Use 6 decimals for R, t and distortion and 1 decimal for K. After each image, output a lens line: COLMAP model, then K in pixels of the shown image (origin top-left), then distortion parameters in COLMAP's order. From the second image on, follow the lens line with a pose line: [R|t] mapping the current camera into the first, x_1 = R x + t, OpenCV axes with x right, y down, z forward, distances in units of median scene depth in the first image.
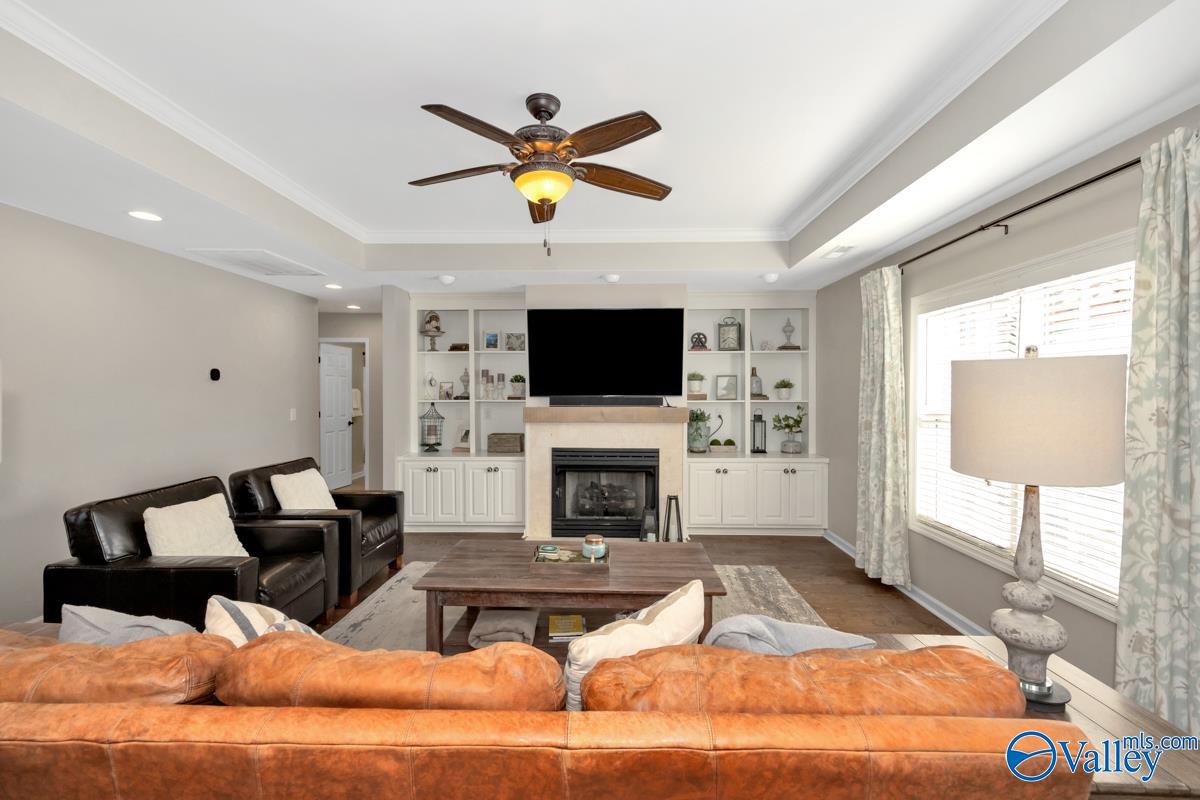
lens RADIAL K [[512.1, 0, 600.6], [0, 512.1, 401.2], [0, 0, 1]] dist [0.009903, -0.002735]
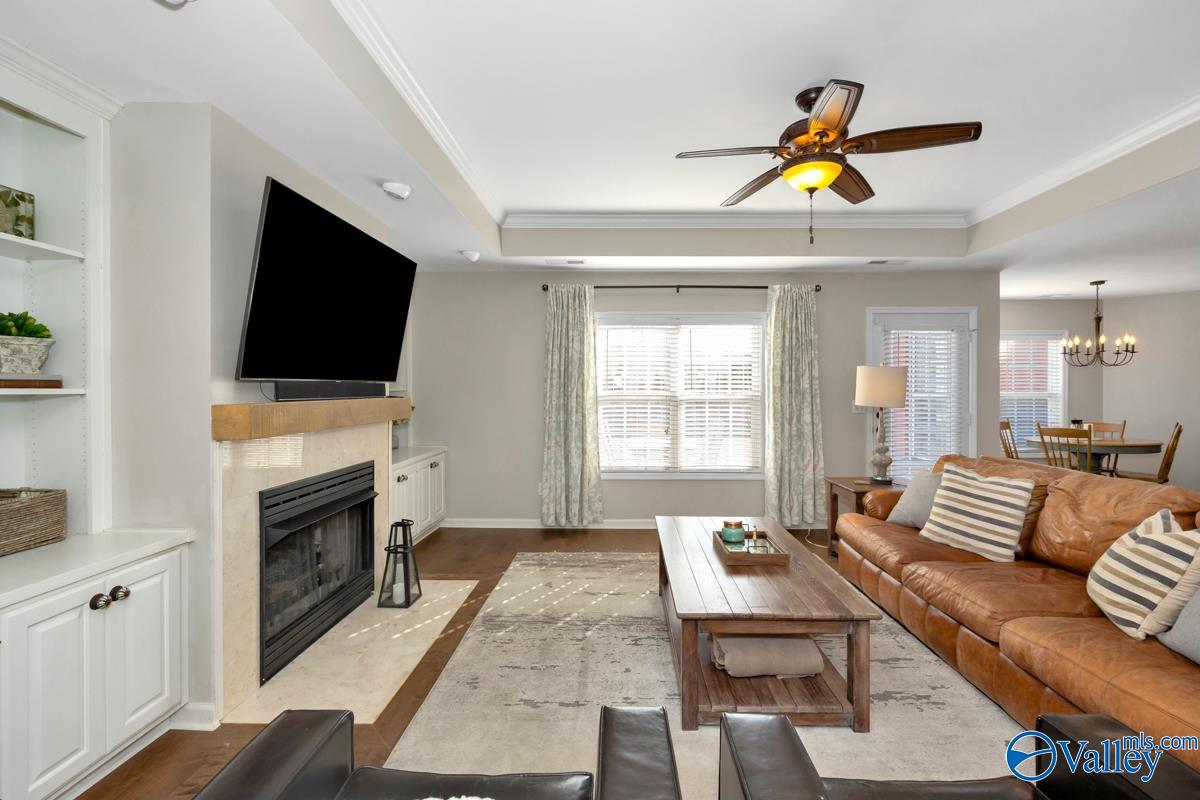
lens RADIAL K [[512.1, 0, 617.1], [0, 512.1, 394.2], [0, 0, 1]] dist [0.009903, -0.002735]
pose [[-0.011203, -0.014667, 0.999830, -0.558938], [0.012216, 0.999816, 0.014803, 0.000315], [-0.999863, 0.012380, -0.011022, 0.687323]]
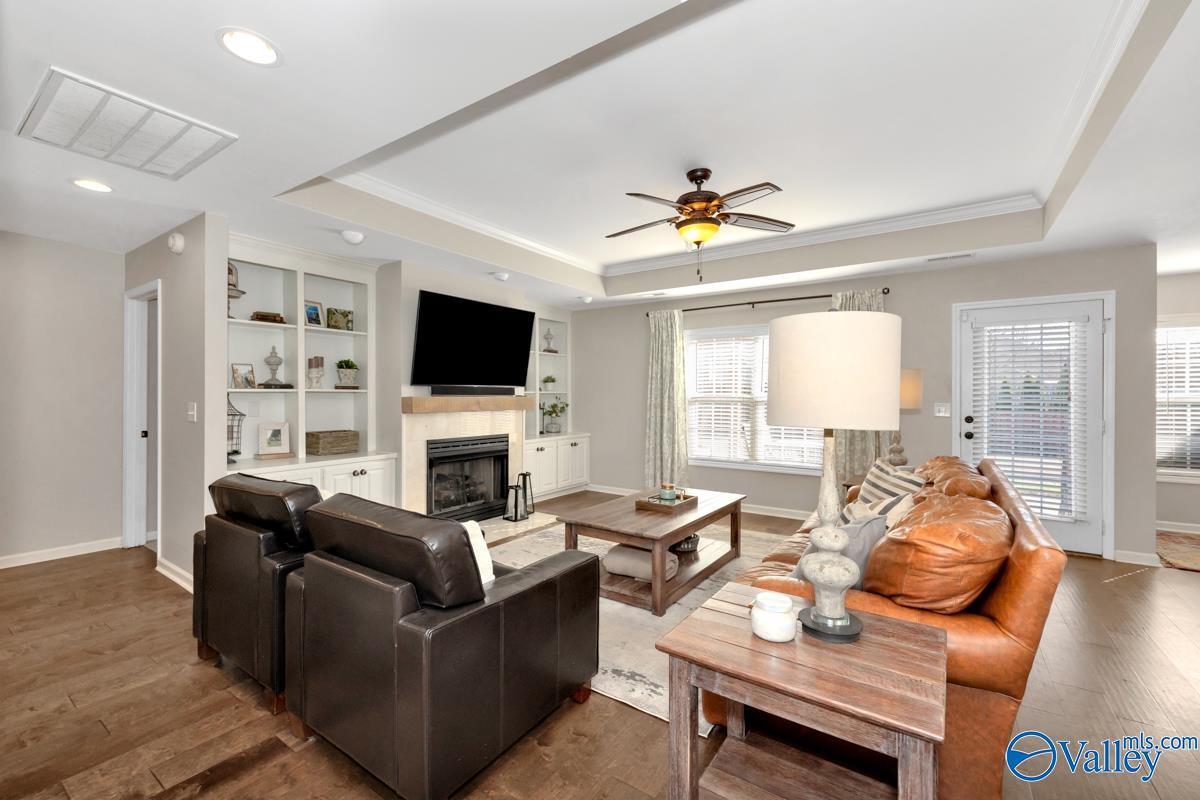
lens RADIAL K [[512.1, 0, 600.4], [0, 512.1, 398.8], [0, 0, 1]] dist [0.009903, -0.002735]
pose [[0.551571, -0.005408, 0.834110, -0.704744], [0.010560, 0.999944, -0.000500, 0.019107], [-0.834061, 0.009084, 0.551598, 0.216357]]
